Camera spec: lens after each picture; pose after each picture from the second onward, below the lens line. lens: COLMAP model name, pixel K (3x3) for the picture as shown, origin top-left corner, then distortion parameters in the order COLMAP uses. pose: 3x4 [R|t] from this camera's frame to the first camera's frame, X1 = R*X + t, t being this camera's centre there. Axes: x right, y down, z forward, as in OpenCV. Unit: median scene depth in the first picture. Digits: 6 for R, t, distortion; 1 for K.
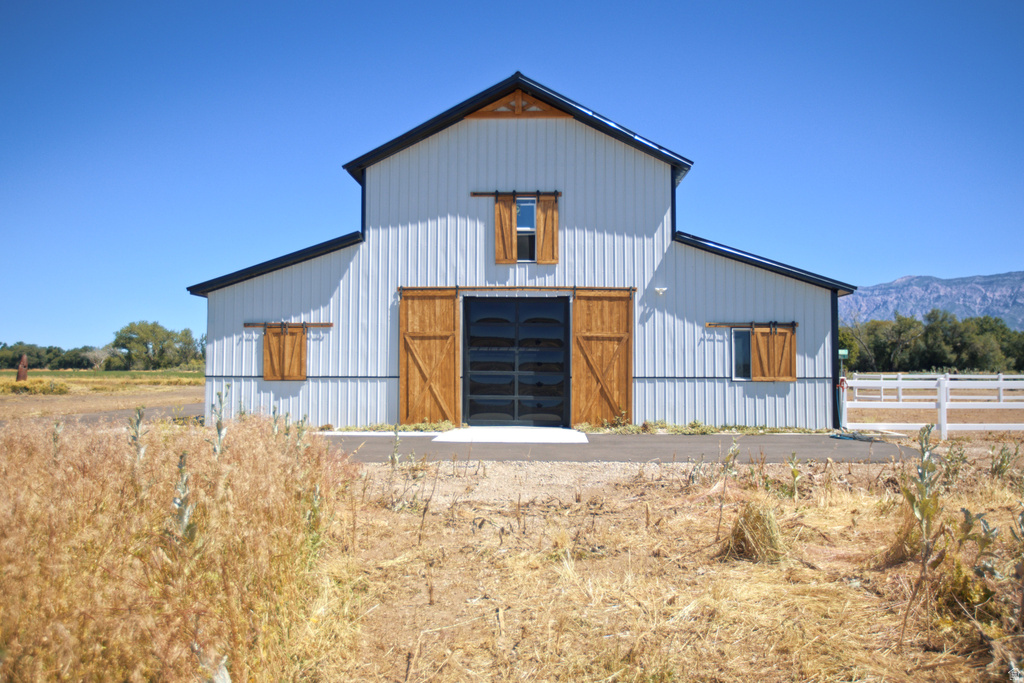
lens RADIAL K [[758.6, 0, 512.0], [0, 758.6, 341.5], [0, 0, 1]] dist [-0.048605, 0.122960]
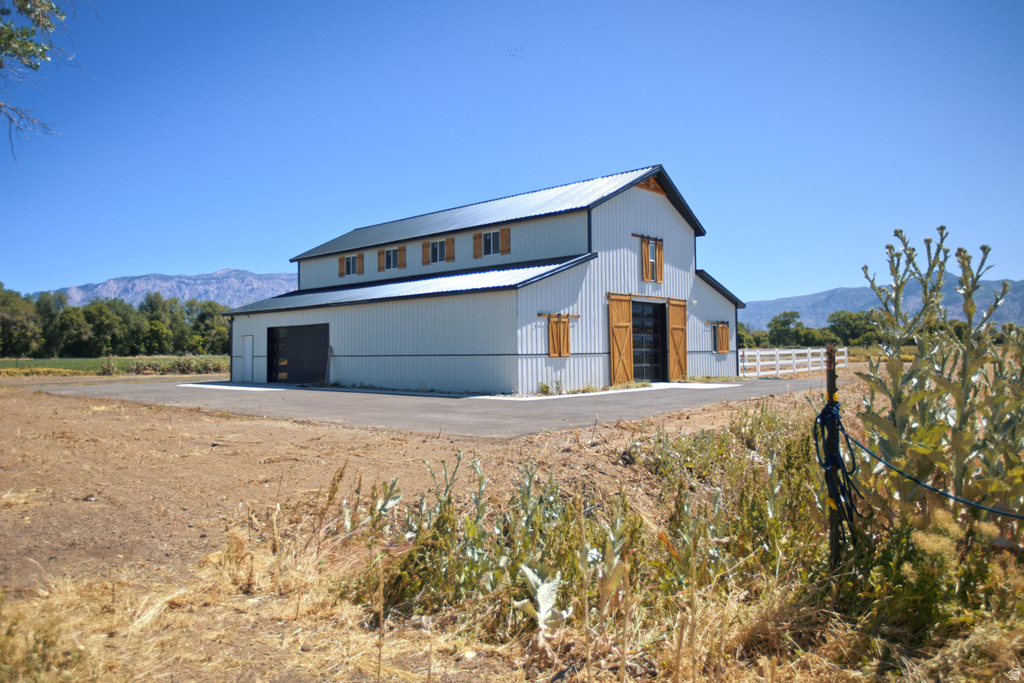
lens RADIAL K [[715.0, 0, 493.4], [0, 715.0, 340.9], [0, 0, 1]] dist [0.005175, 0.001333]
pose [[0.667542, 0.000714, 0.744572, -1.343350], [-0.015444, 0.999798, 0.012888, 0.008575], [-0.744412, -0.020103, 0.667418, 0.232144]]
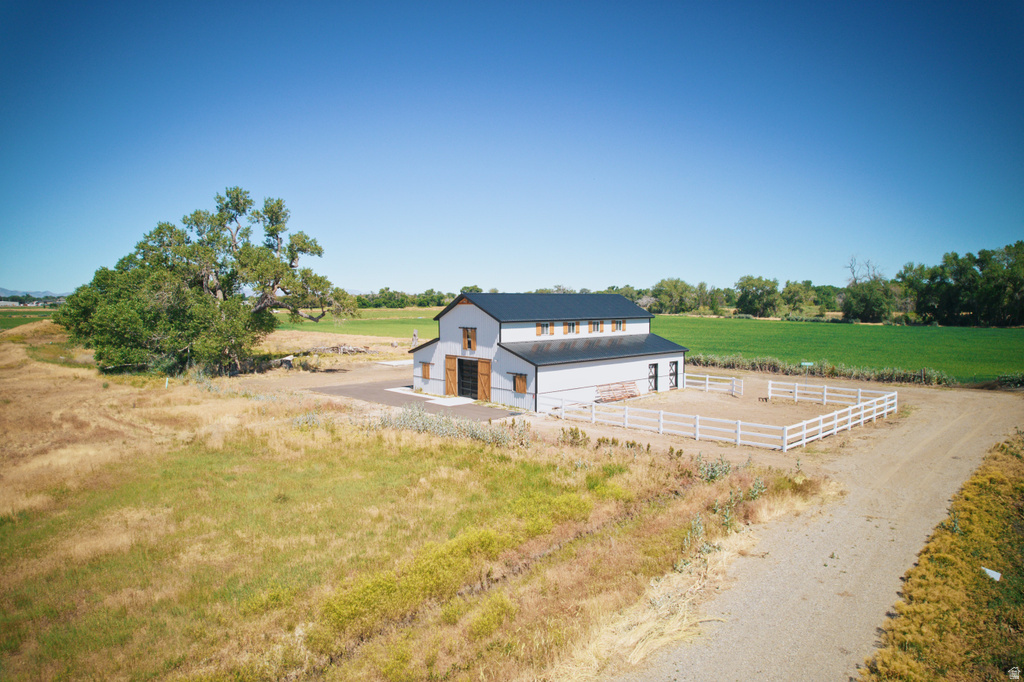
lens RADIAL K [[681.2, 0, 512.0], [0, 681.2, 341.0], [0, 0, 1]] dist [-0.055192, 0.001187]
pose [[0.709319, 0.045995, -0.703385, 2.215395], [0.025212, 0.995575, 0.090527, -0.402031], [0.704436, -0.081946, 0.705021, -0.941643]]
